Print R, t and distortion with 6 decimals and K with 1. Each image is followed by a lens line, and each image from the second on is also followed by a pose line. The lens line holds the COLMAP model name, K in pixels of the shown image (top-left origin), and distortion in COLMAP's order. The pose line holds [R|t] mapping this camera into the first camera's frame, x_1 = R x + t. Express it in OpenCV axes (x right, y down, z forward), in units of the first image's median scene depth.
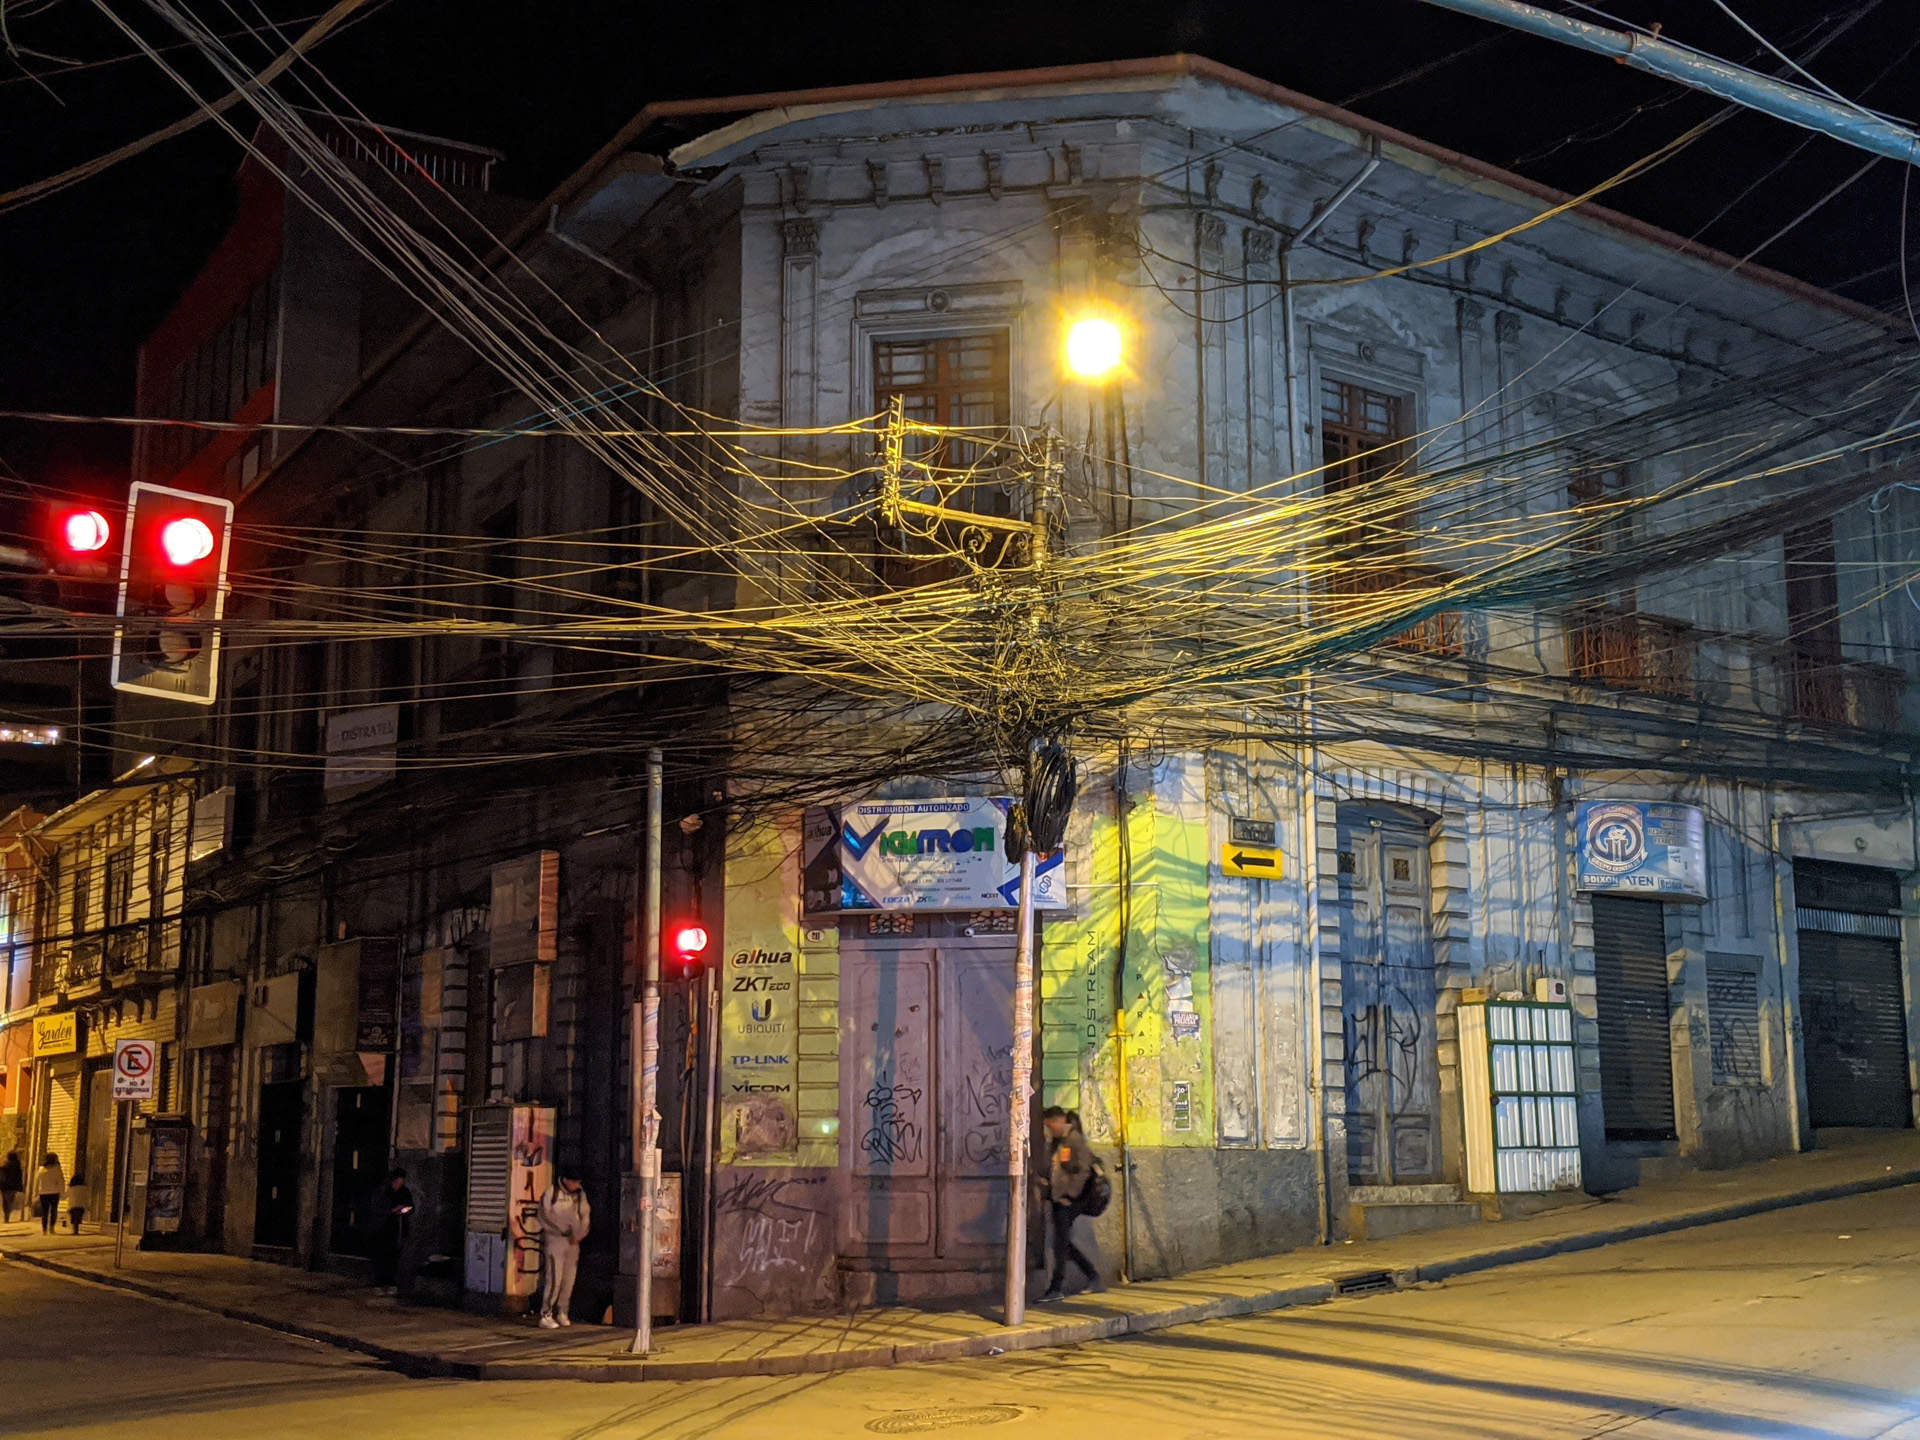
lens RADIAL K [[1912.1, 0, 960.0], [0, 1912.1, 720.0], [0, 0, 1]] dist [-0.013814, 0.013579]
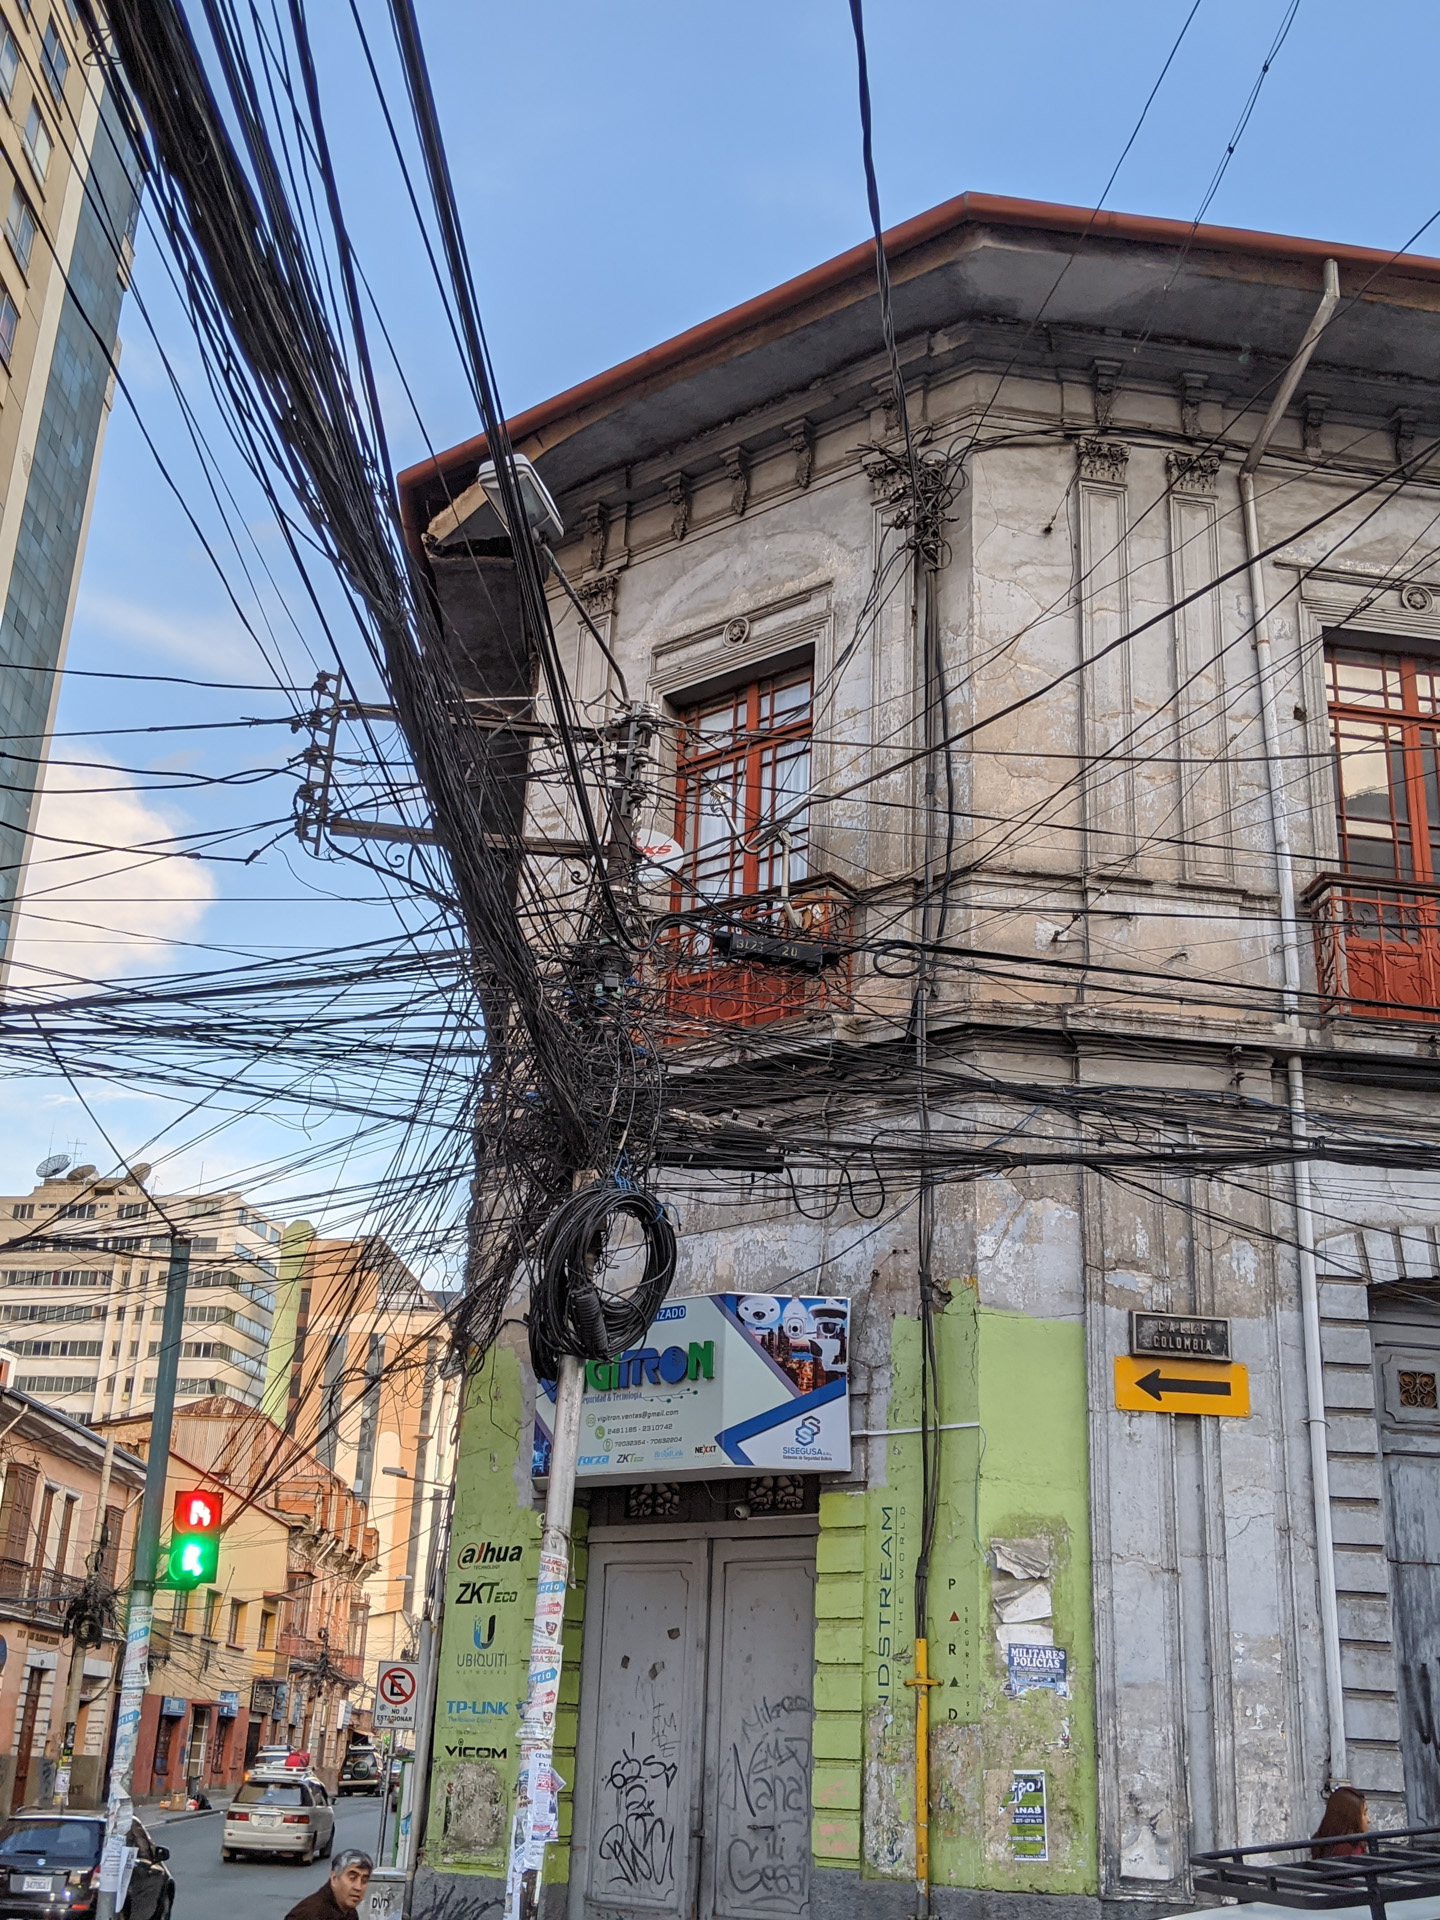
lens RADIAL K [[1912.1, 0, 720.0], [0, 1912.1, 960.0], [0, 0, 1]] dist [-0.013814, 0.013579]
pose [[0.902055, -0.128777, -0.411962, 0.293432], [0.047657, 0.978335, -0.201469, 0.058313], [0.428982, 0.162104, 0.888649, 0.390437]]
